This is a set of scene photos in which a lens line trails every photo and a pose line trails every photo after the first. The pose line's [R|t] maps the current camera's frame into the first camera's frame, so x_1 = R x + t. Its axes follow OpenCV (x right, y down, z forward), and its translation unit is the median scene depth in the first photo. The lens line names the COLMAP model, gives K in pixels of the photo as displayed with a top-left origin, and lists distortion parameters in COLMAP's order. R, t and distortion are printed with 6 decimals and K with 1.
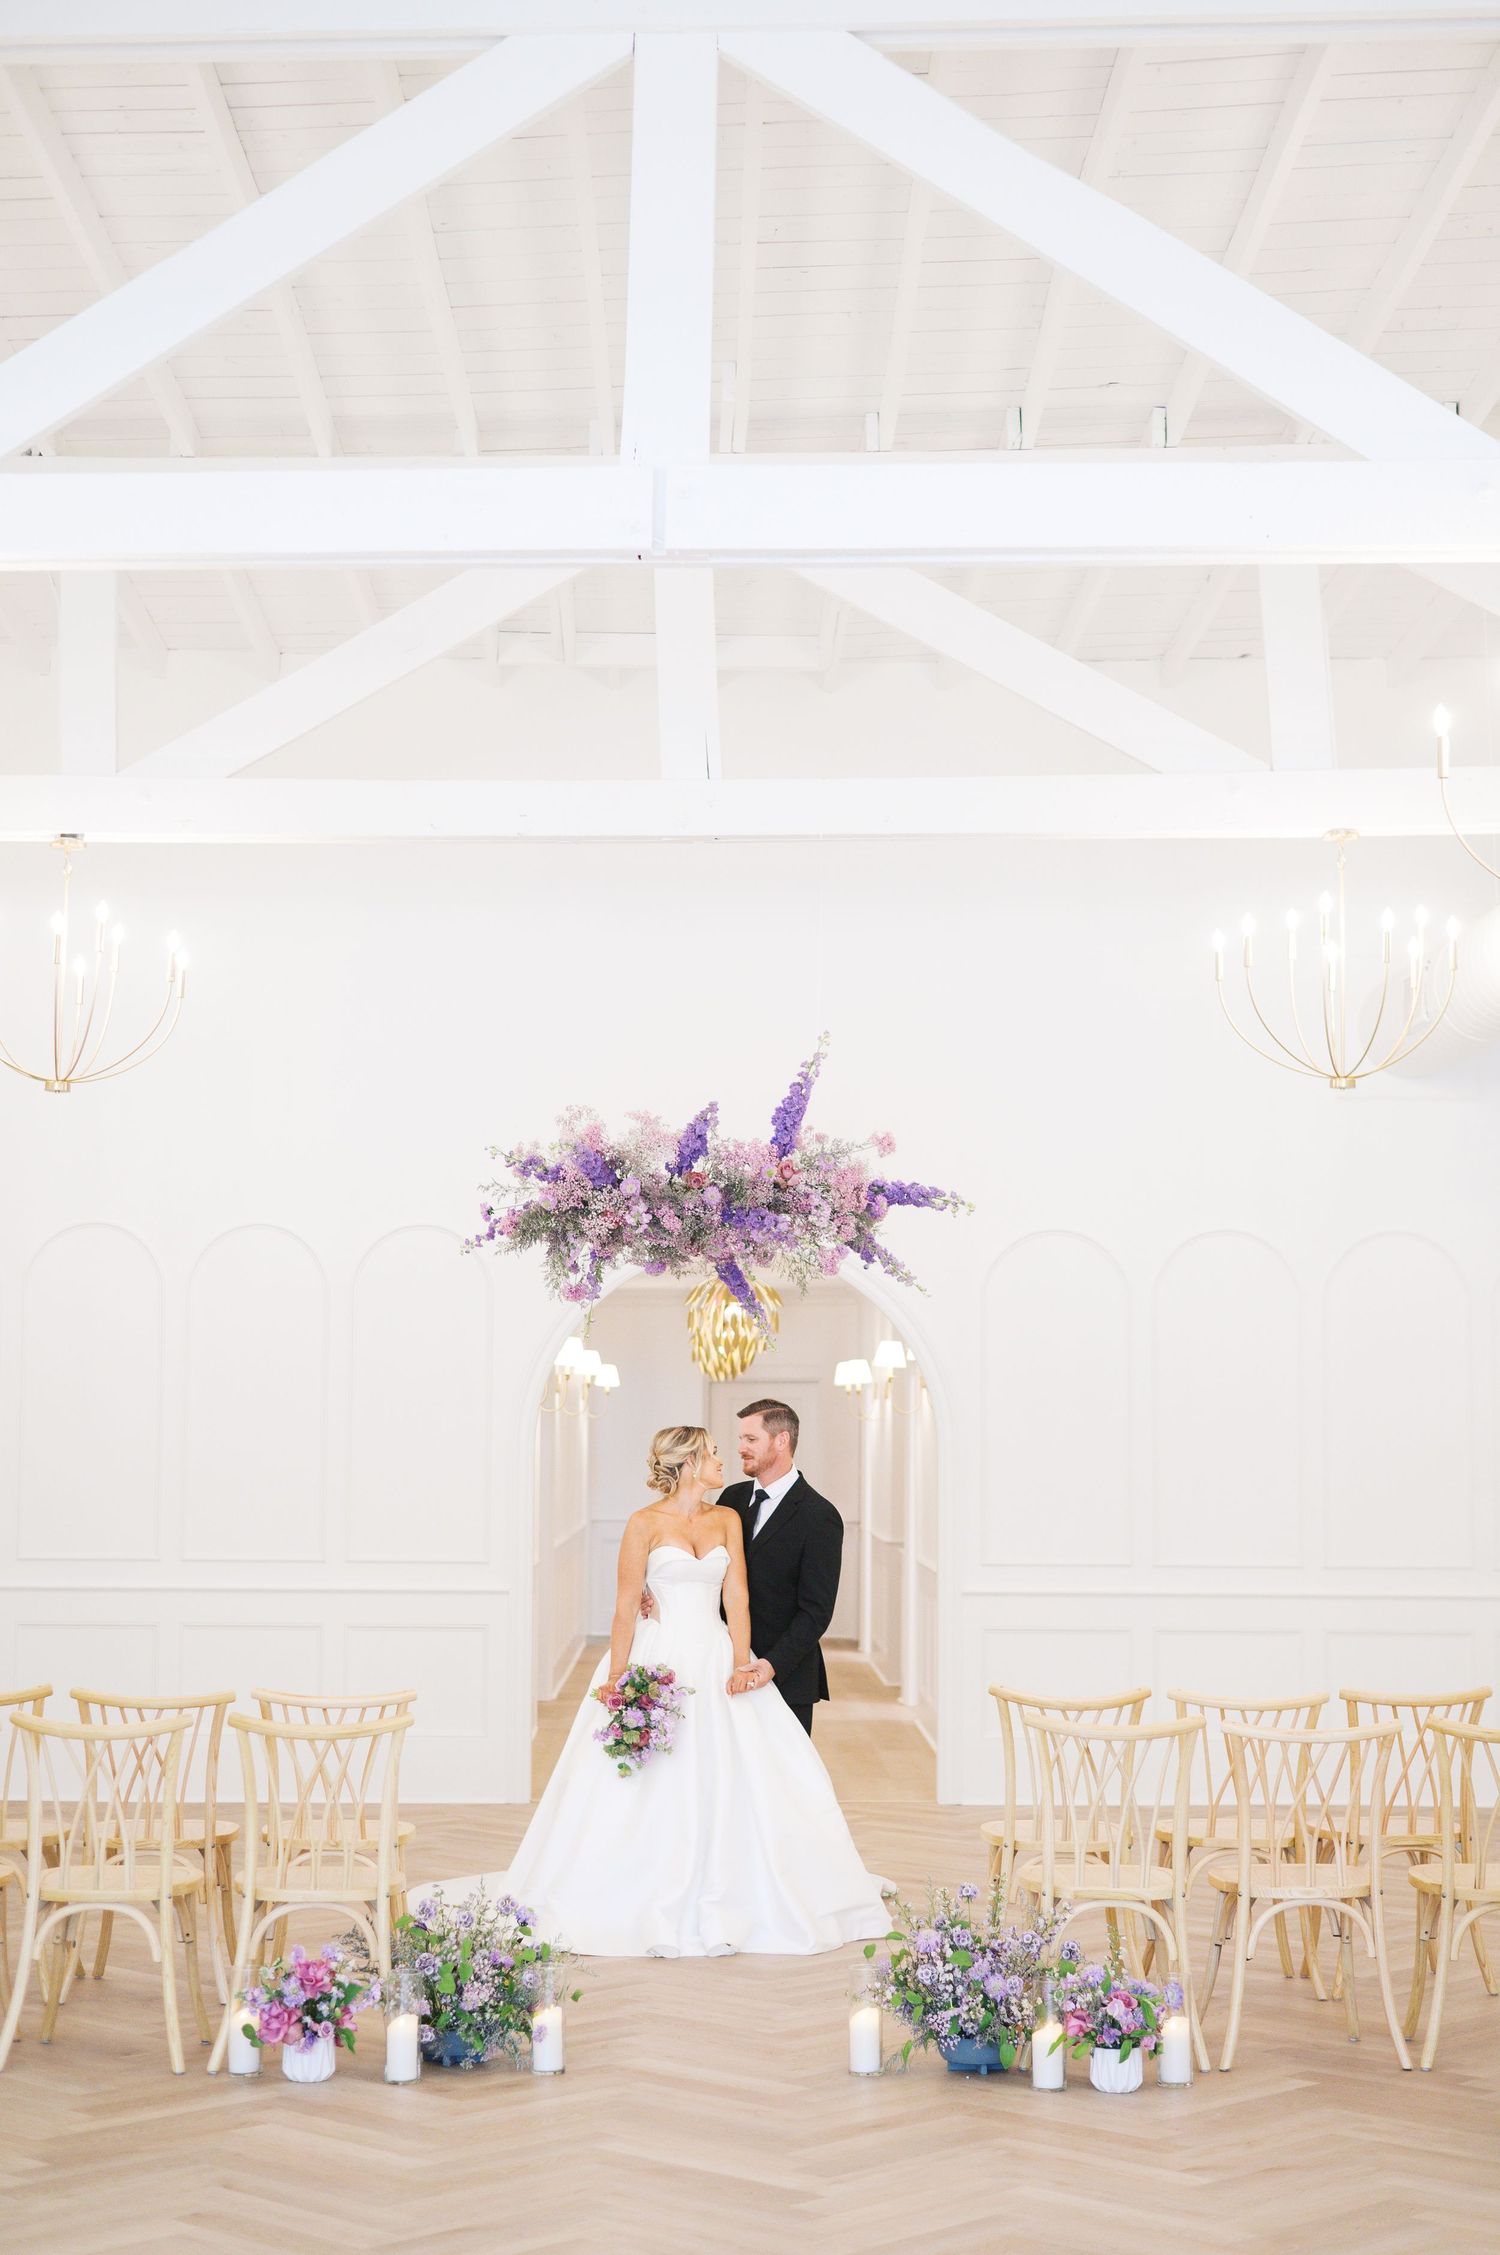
lens RADIAL K [[3383.6, 0, 750.0], [0, 3383.6, 1127.5], [0, 0, 1]] dist [-0.009460, 0.018780]
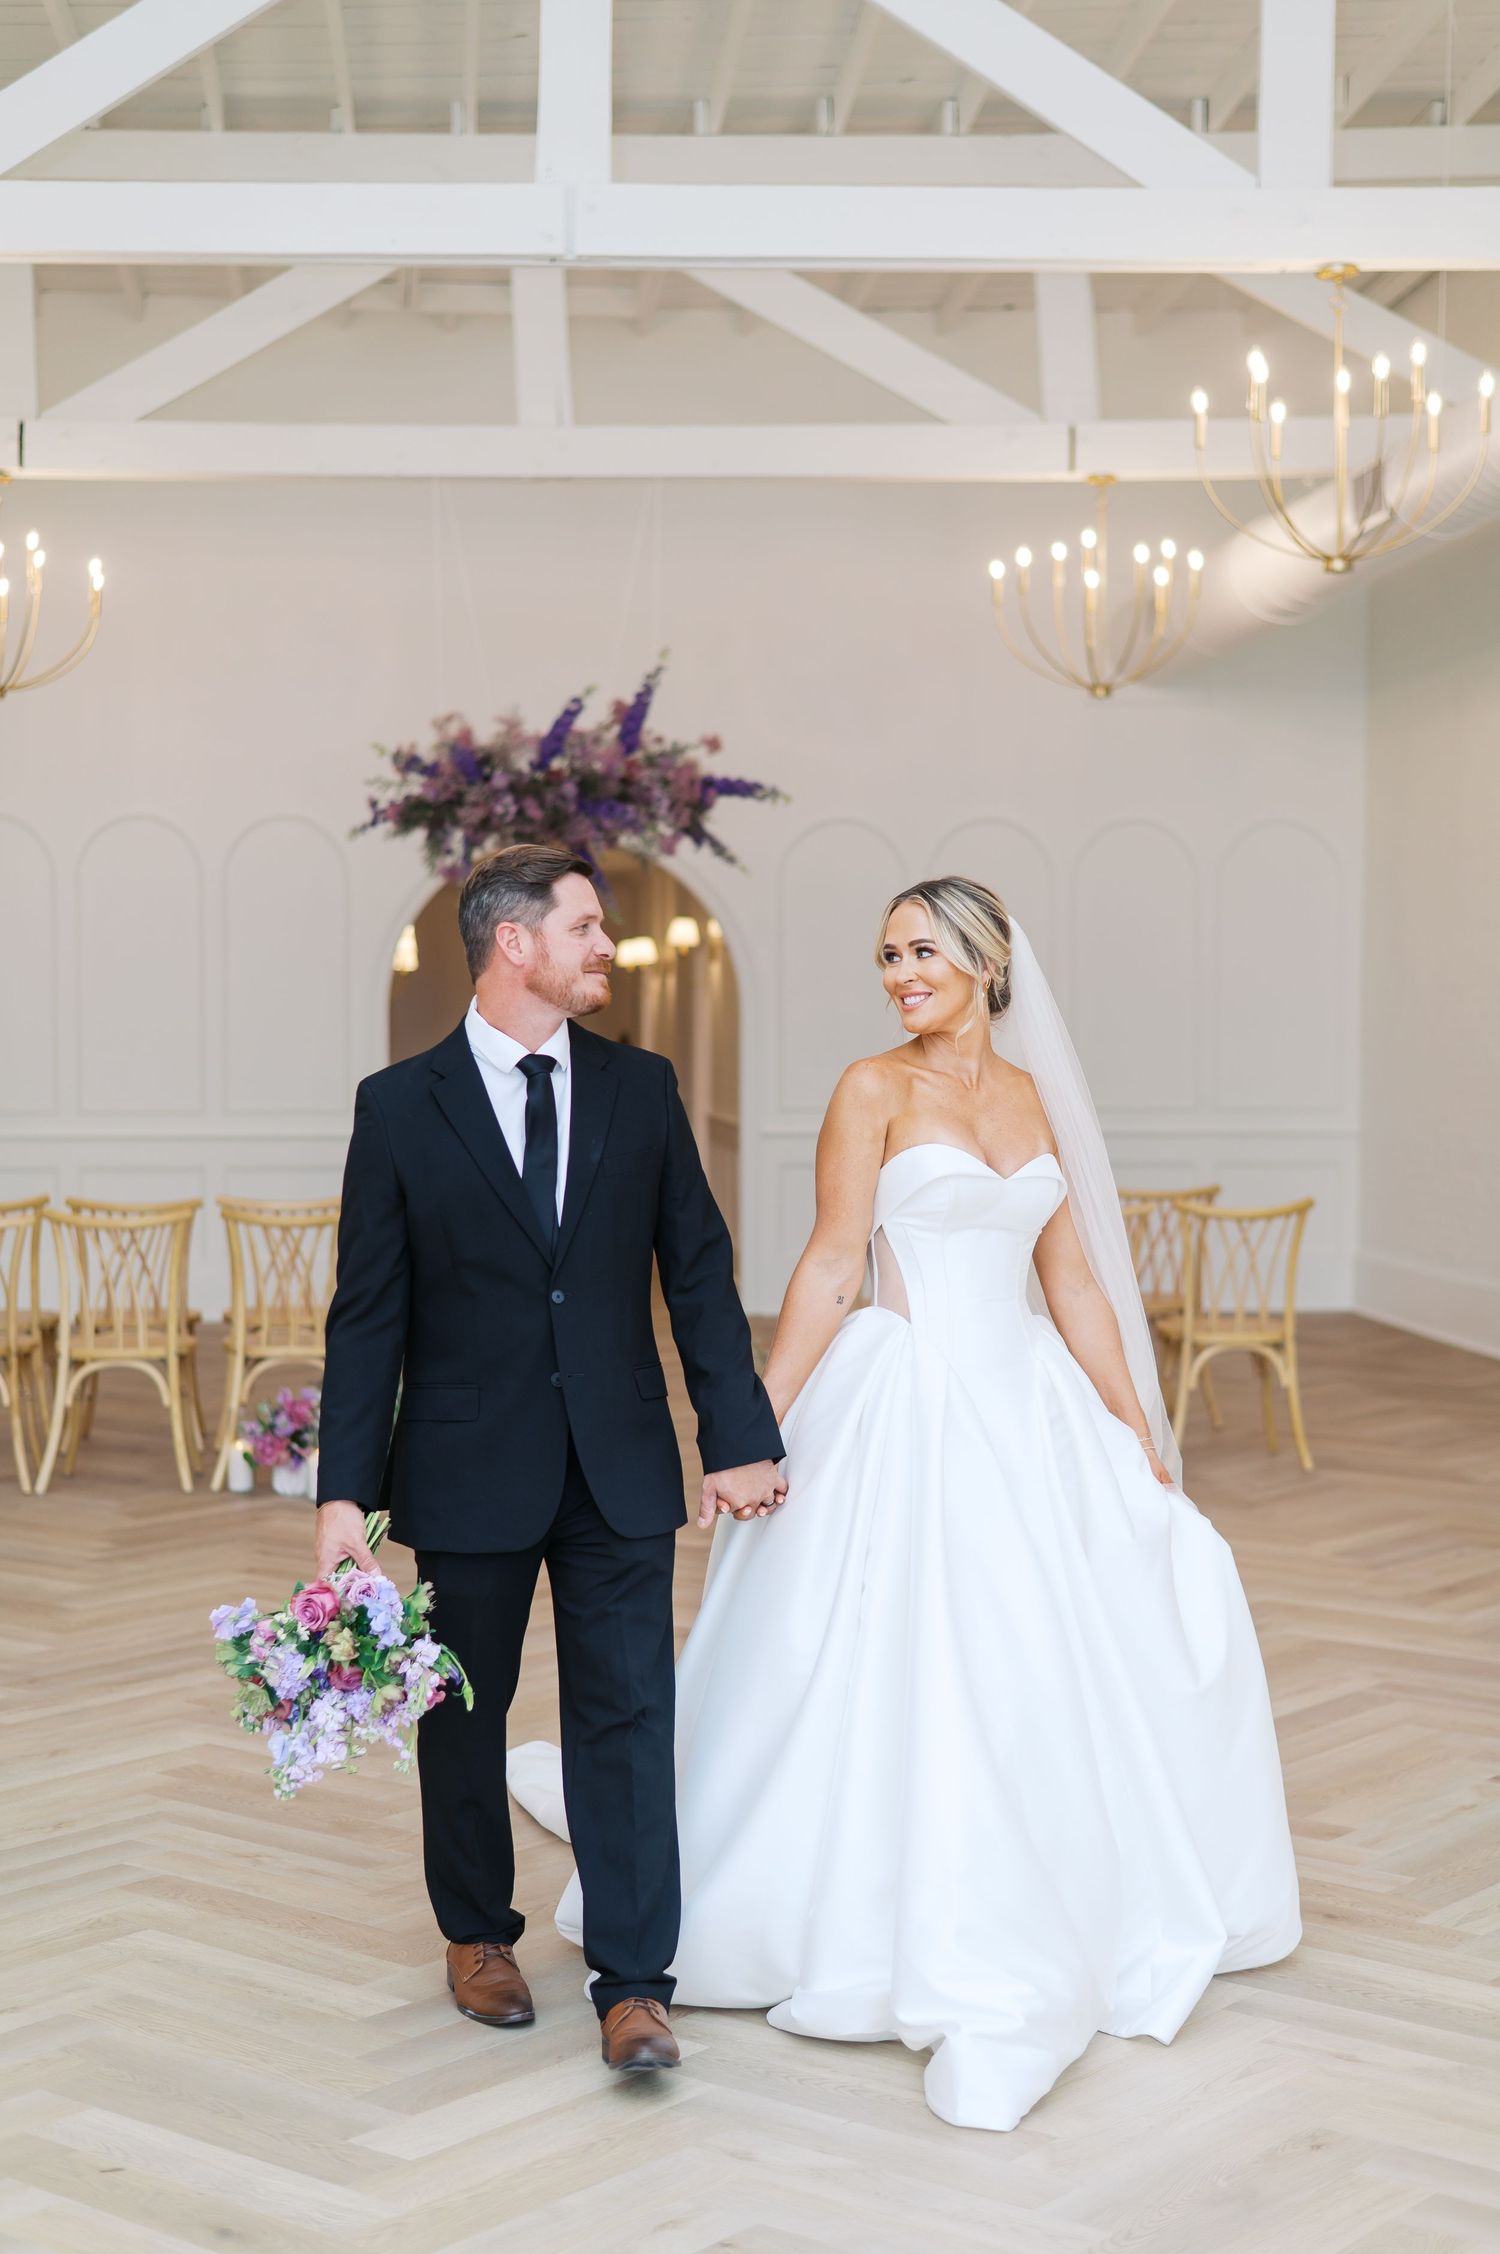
lens RADIAL K [[3508.4, 0, 750.0], [0, 3508.4, 1127.0], [0, 0, 1]] dist [0.034633, 0.007964]
pose [[0.995884, -0.010396, 0.090040, -0.073697], [0.000046, 0.993459, 0.114193, -0.002893], [-0.090638, -0.113718, 0.989370, -0.275497]]
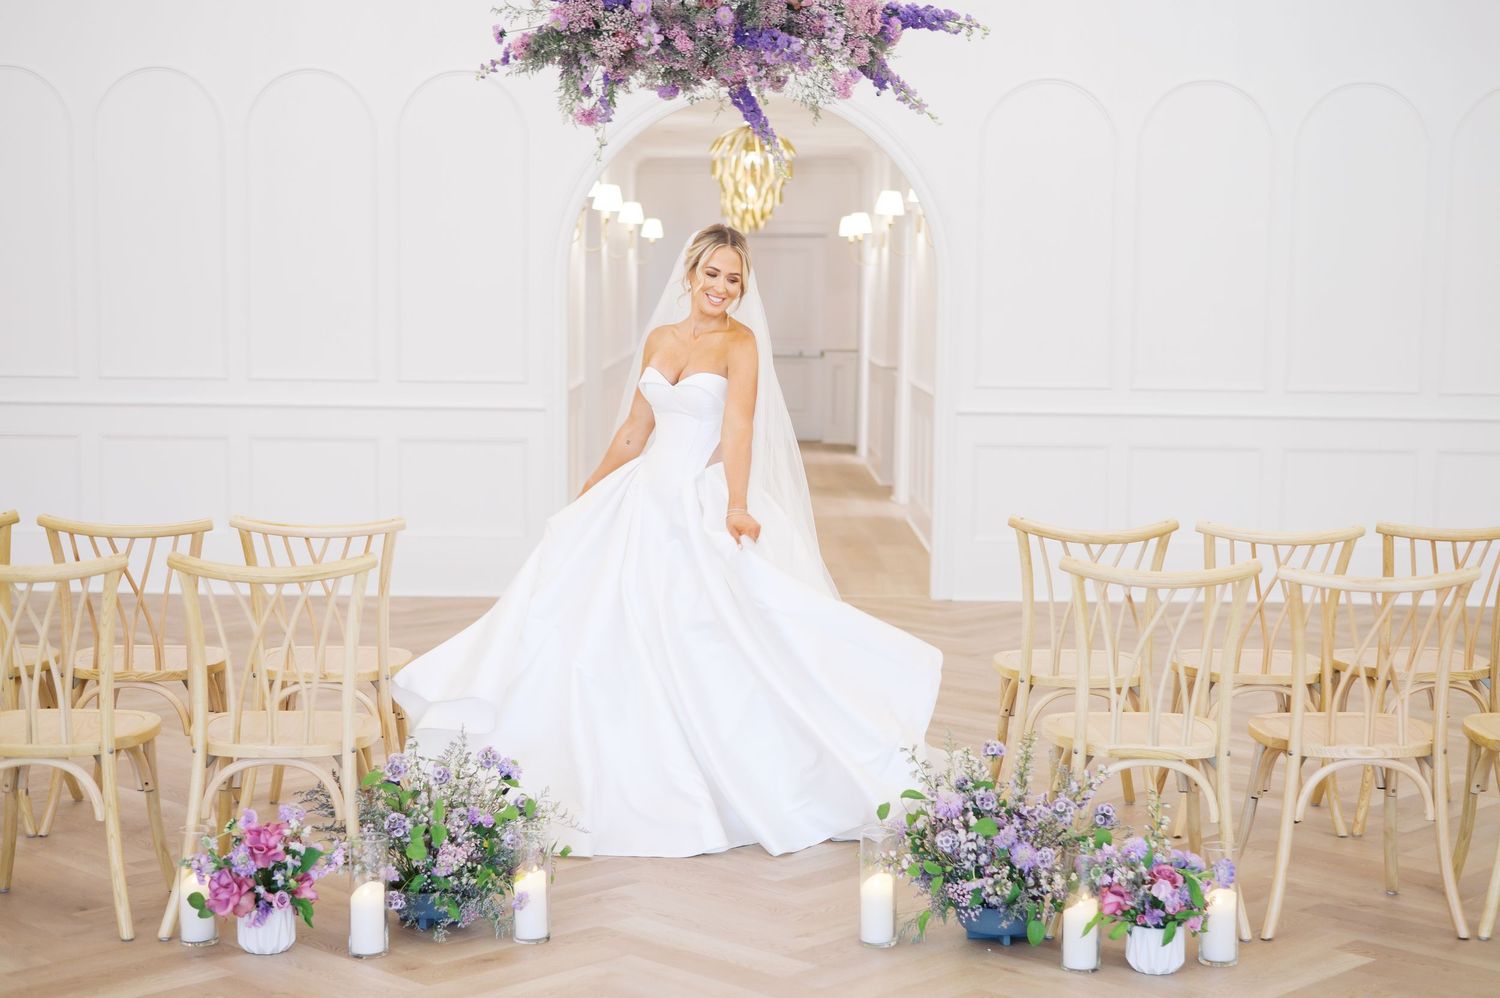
lens RADIAL K [[2250.8, 0, 776.4], [0, 2250.8, 540.3], [0, 0, 1]] dist [-0.009460, 0.018780]
pose [[0.999983, 0.005795, 0.000644, 0.005474], [-0.005808, 0.980215, 0.197852, 0.049783], [0.000516, -0.197853, 0.980232, 0.404034]]
